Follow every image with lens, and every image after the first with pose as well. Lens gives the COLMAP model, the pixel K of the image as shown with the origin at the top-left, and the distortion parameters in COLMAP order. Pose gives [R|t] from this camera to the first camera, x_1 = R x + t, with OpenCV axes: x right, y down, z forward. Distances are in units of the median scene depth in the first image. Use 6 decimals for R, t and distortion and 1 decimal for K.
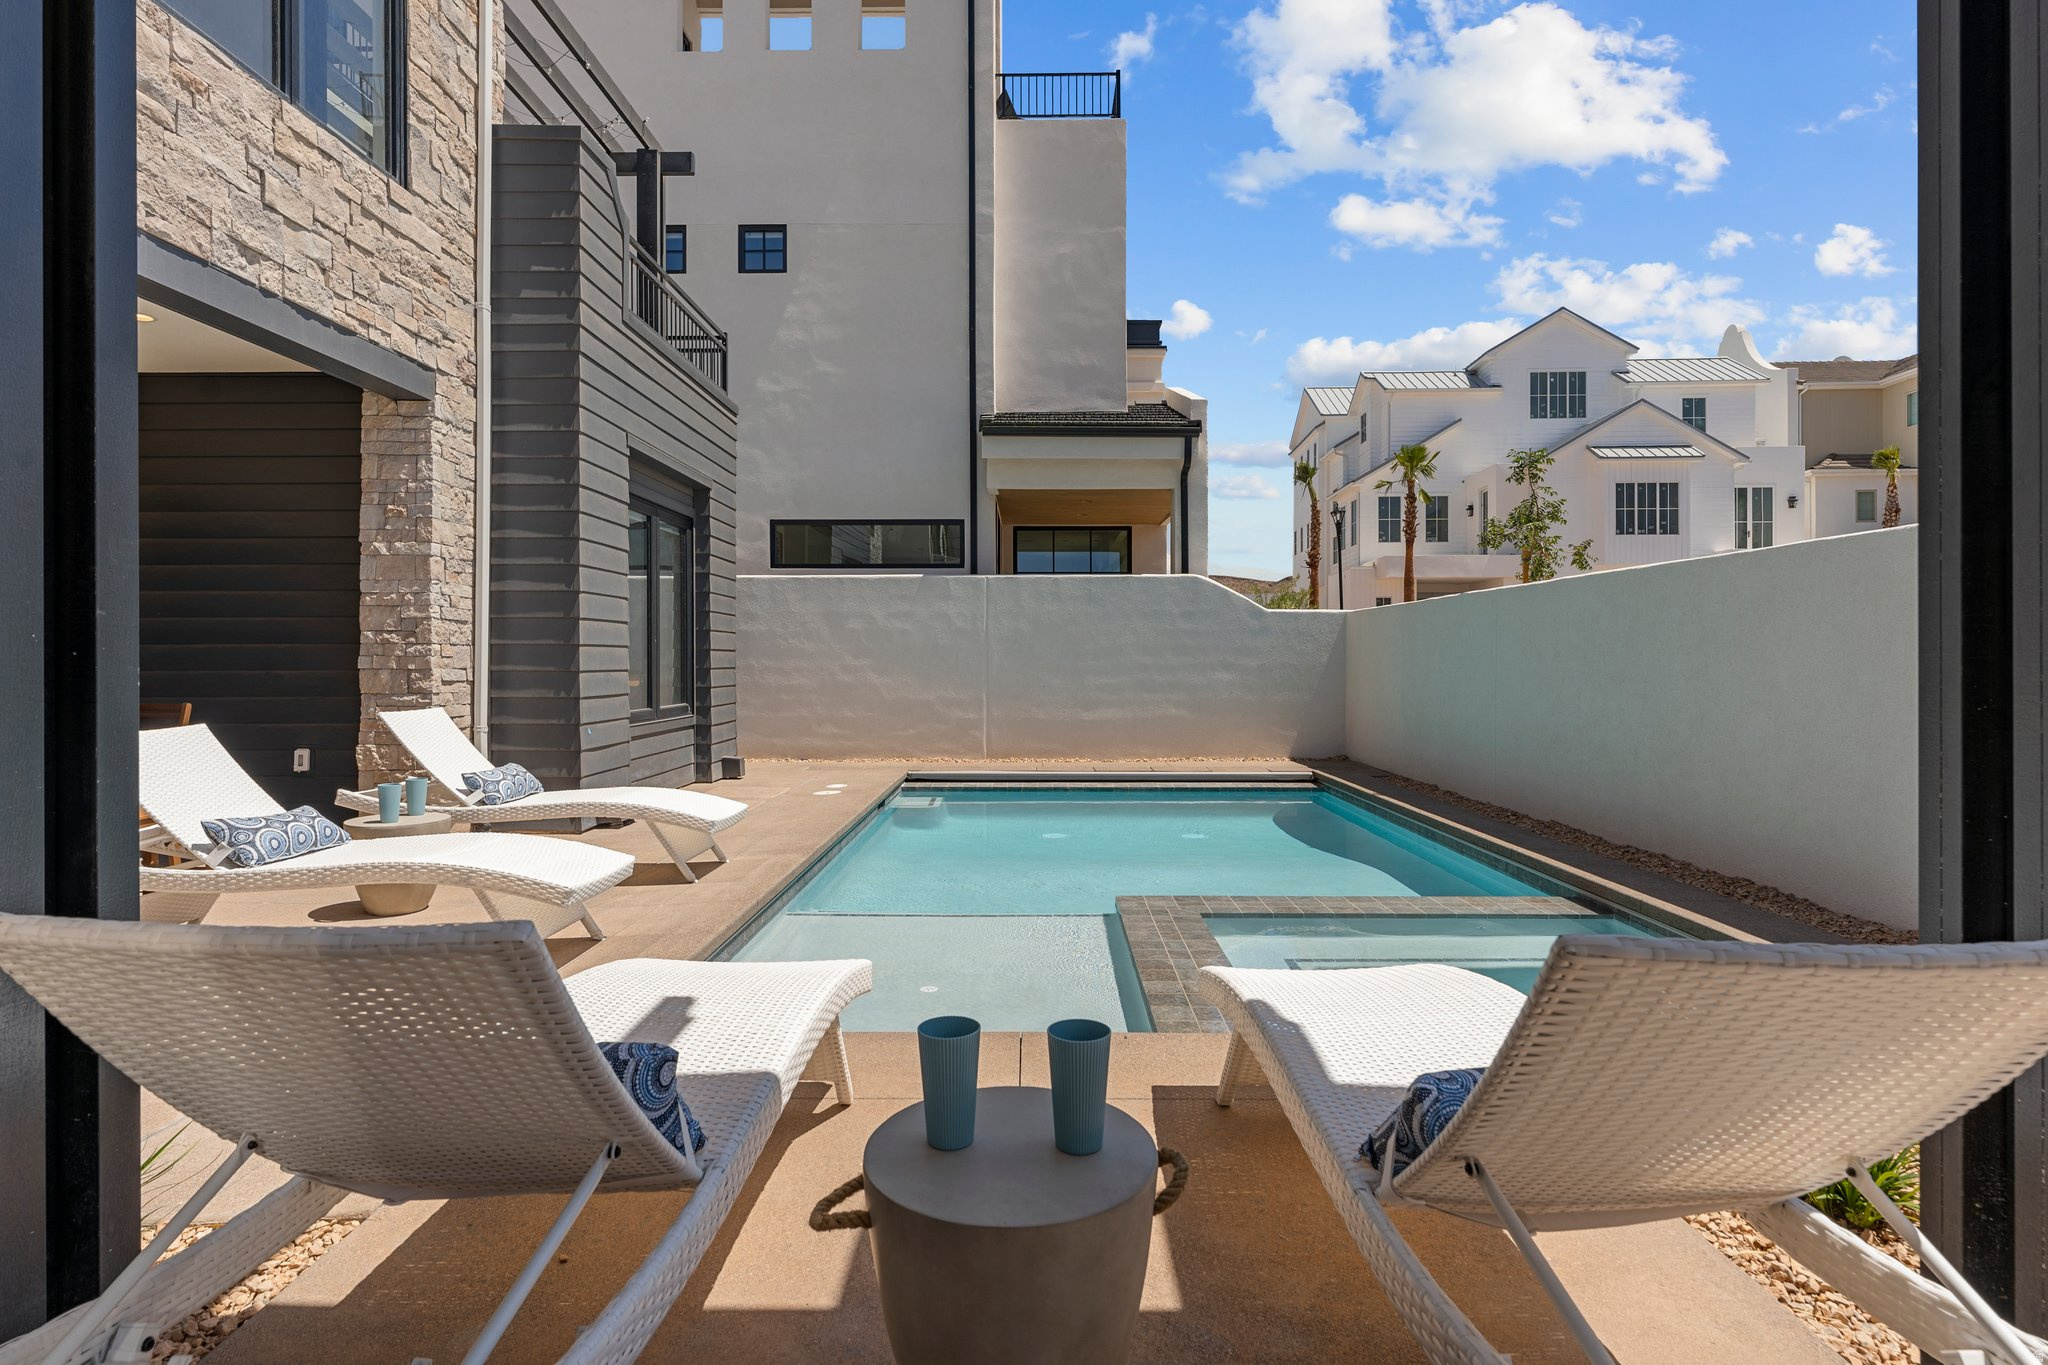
lens RADIAL K [[1025.7, 0, 1024.0], [0, 1025.7, 682.5], [0, 0, 1]] dist [0.000065, 0.000185]
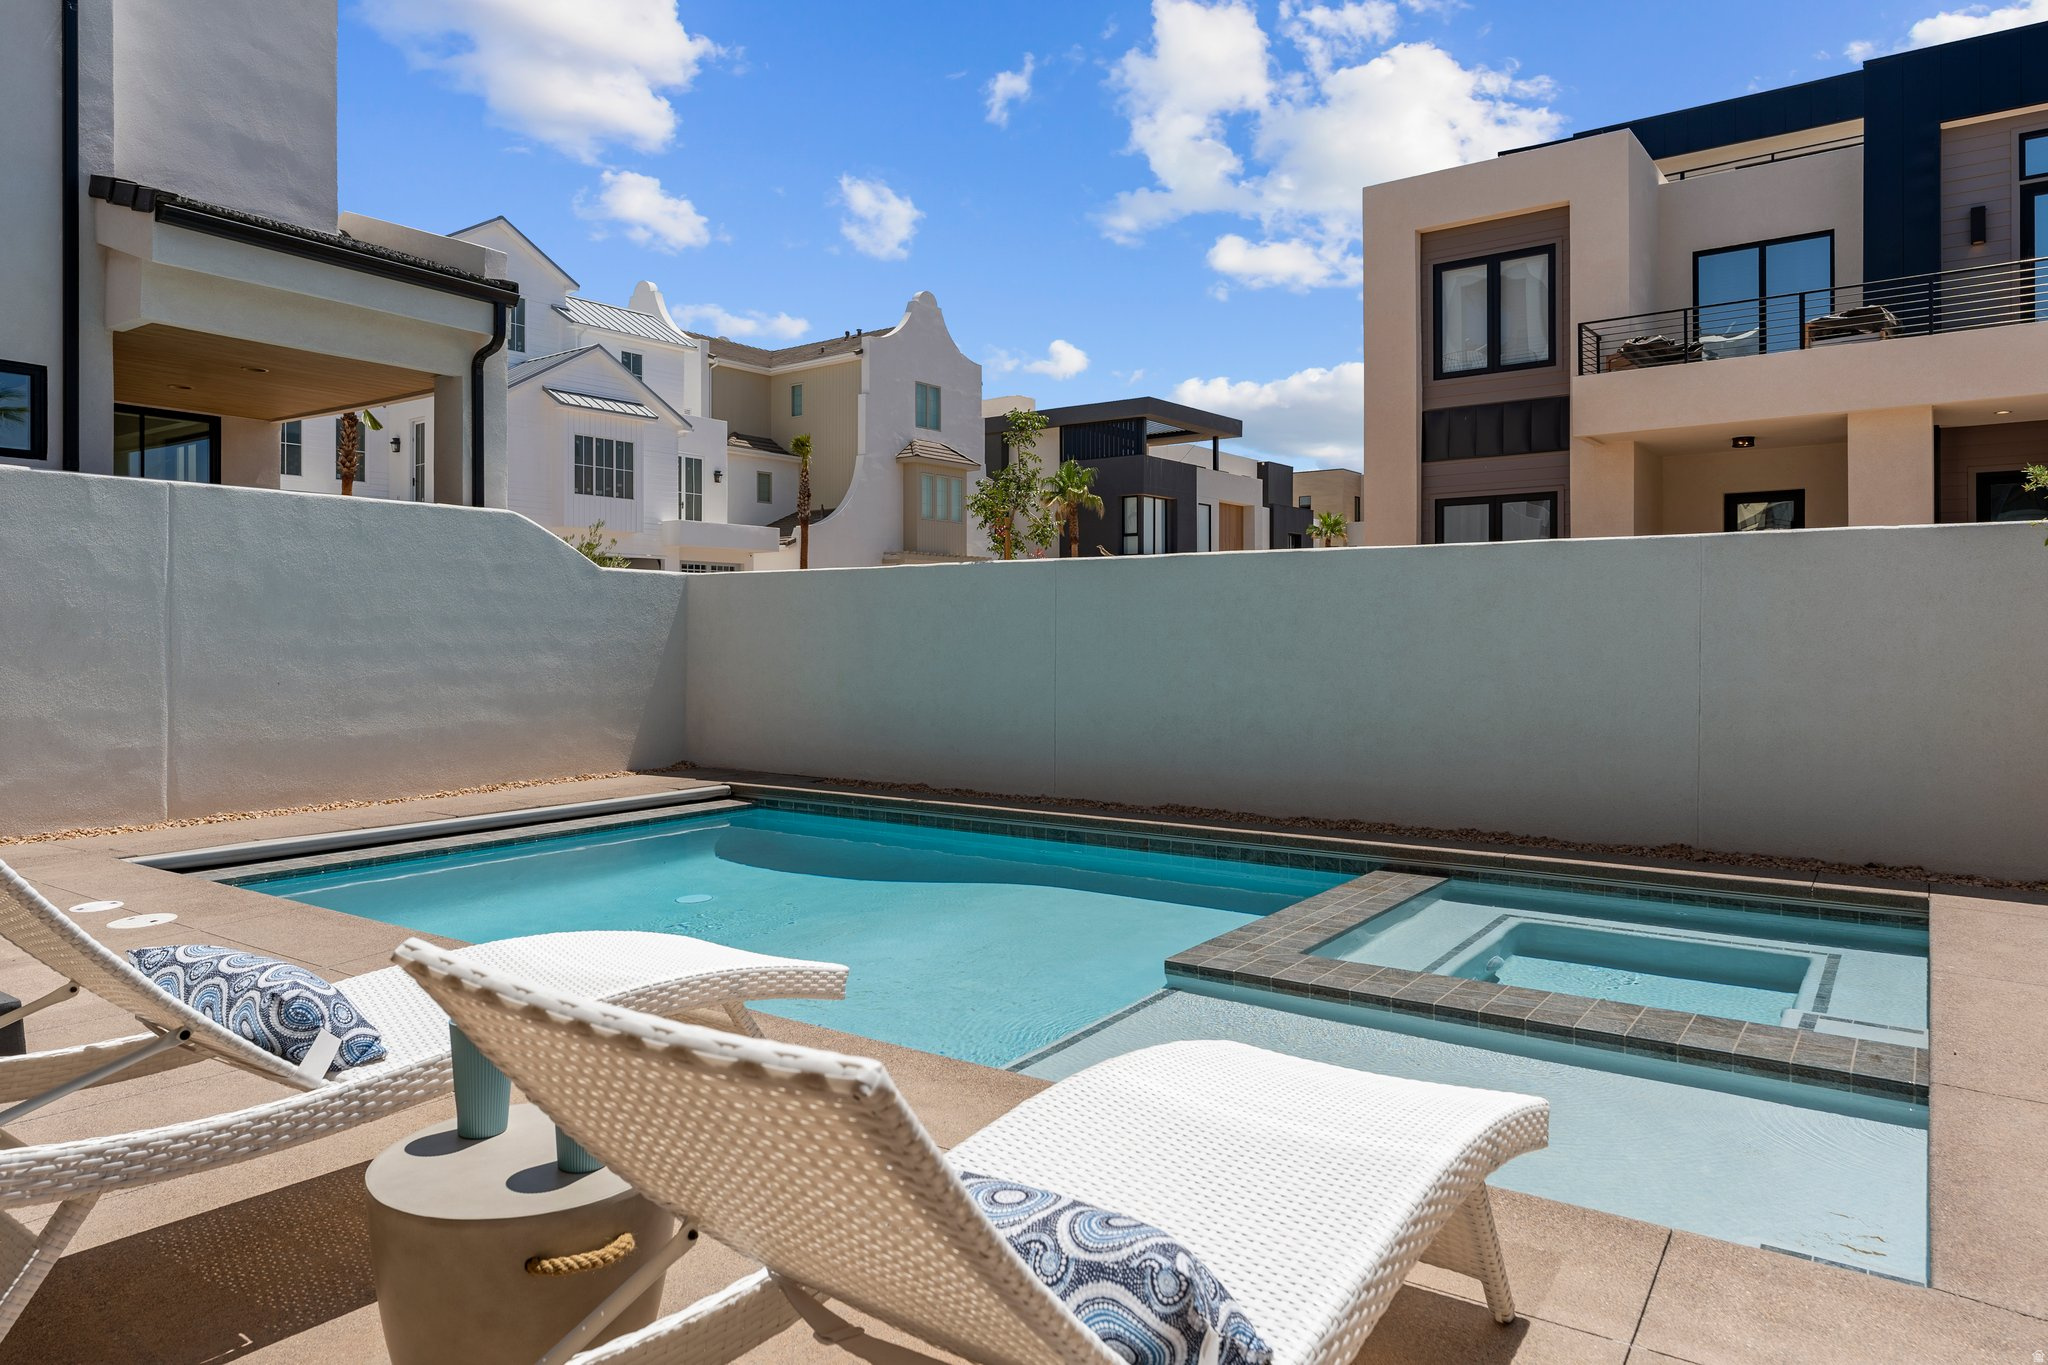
lens RADIAL K [[1266.8, 0, 1021.2], [0, 1266.8, 653.0], [0, 0, 1]] dist [-0.004067, -0.001604]
pose [[0.579357, -0.009449, 0.815019, -0.288162], [0.016573, 0.999863, -0.000189, -0.005150], [-0.814905, 0.013617, 0.579434, 0.223944]]
